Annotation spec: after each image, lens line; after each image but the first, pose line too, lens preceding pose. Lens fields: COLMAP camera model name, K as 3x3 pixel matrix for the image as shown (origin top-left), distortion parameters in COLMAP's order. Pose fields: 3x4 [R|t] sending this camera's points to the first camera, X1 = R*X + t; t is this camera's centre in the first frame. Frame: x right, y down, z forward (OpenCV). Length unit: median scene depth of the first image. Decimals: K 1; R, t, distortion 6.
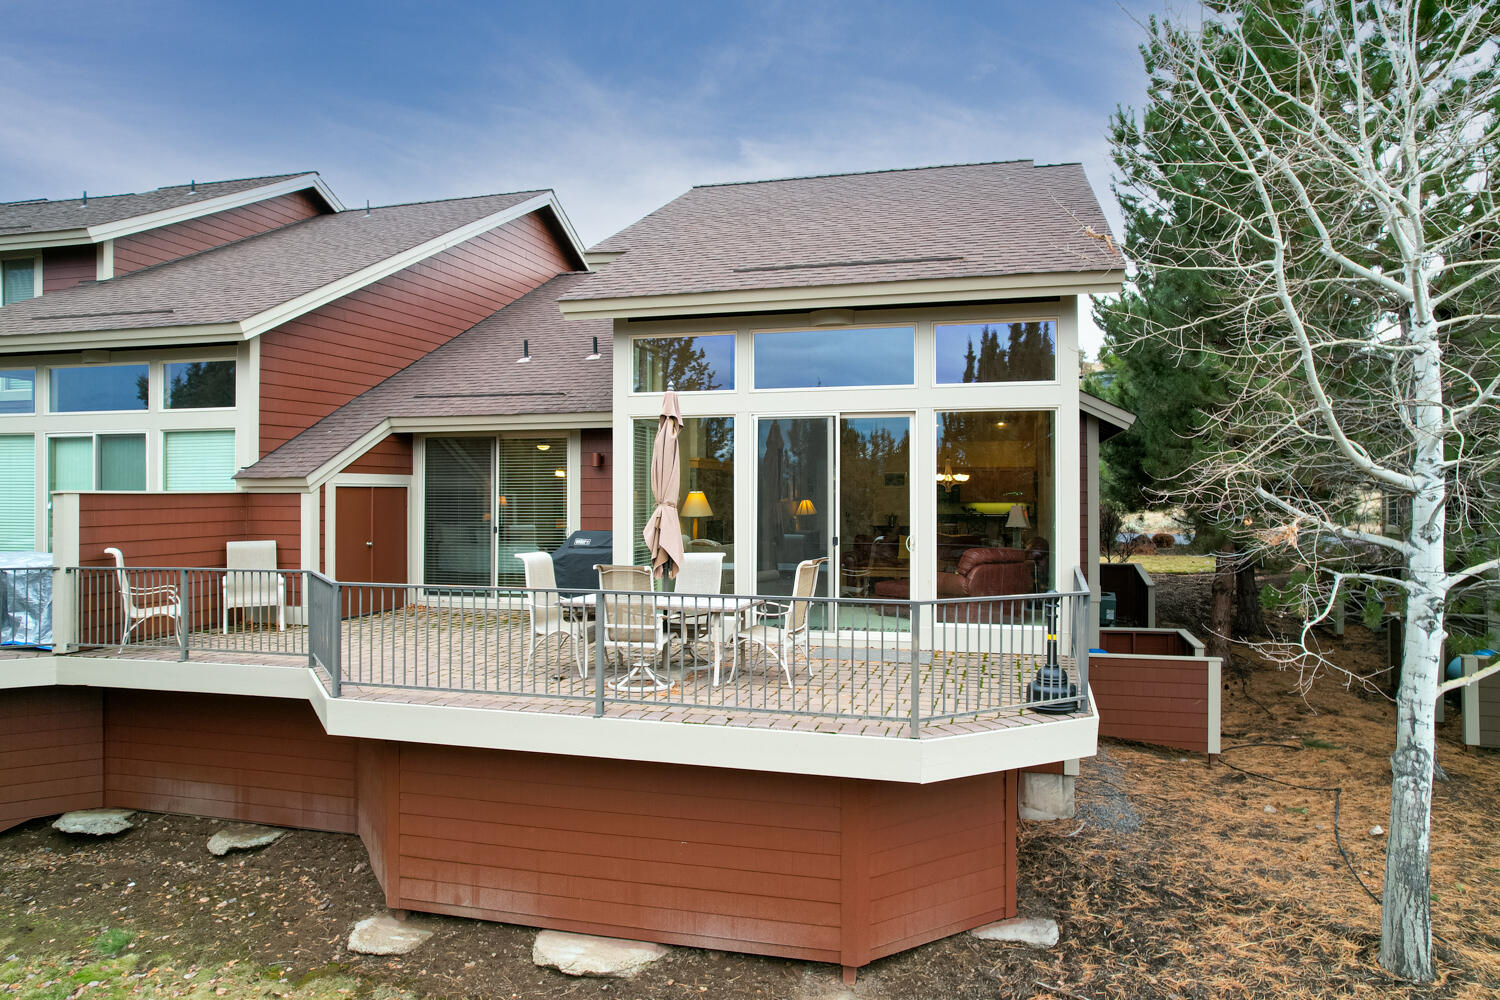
lens RADIAL K [[932.3, 0, 782.6], [0, 932.3, 482.8], [0, 0, 1]] dist [-0.067728, 0.054635]
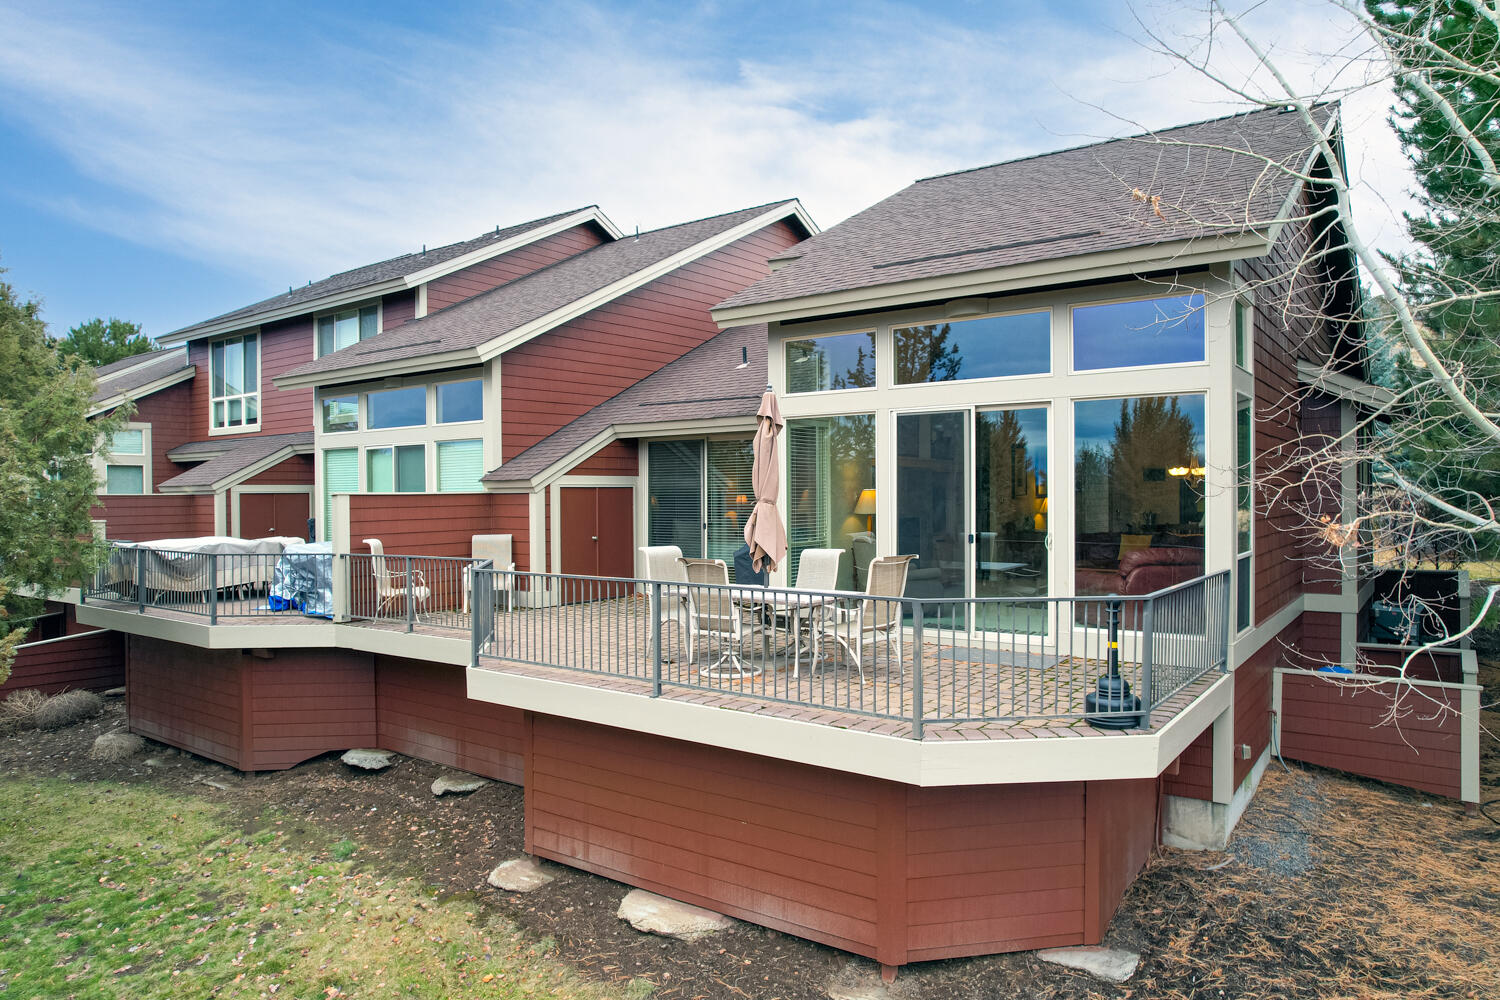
lens RADIAL K [[936.7, 0, 784.5], [0, 936.7, 502.2], [0, 0, 1]] dist [-0.079081, 0.079426]
pose [[0.938740, -0.003628, -0.344606, 0.223035], [0.011280, 0.999732, 0.020201, 0.003085], [0.344440, -0.022851, 0.938530, 0.024693]]
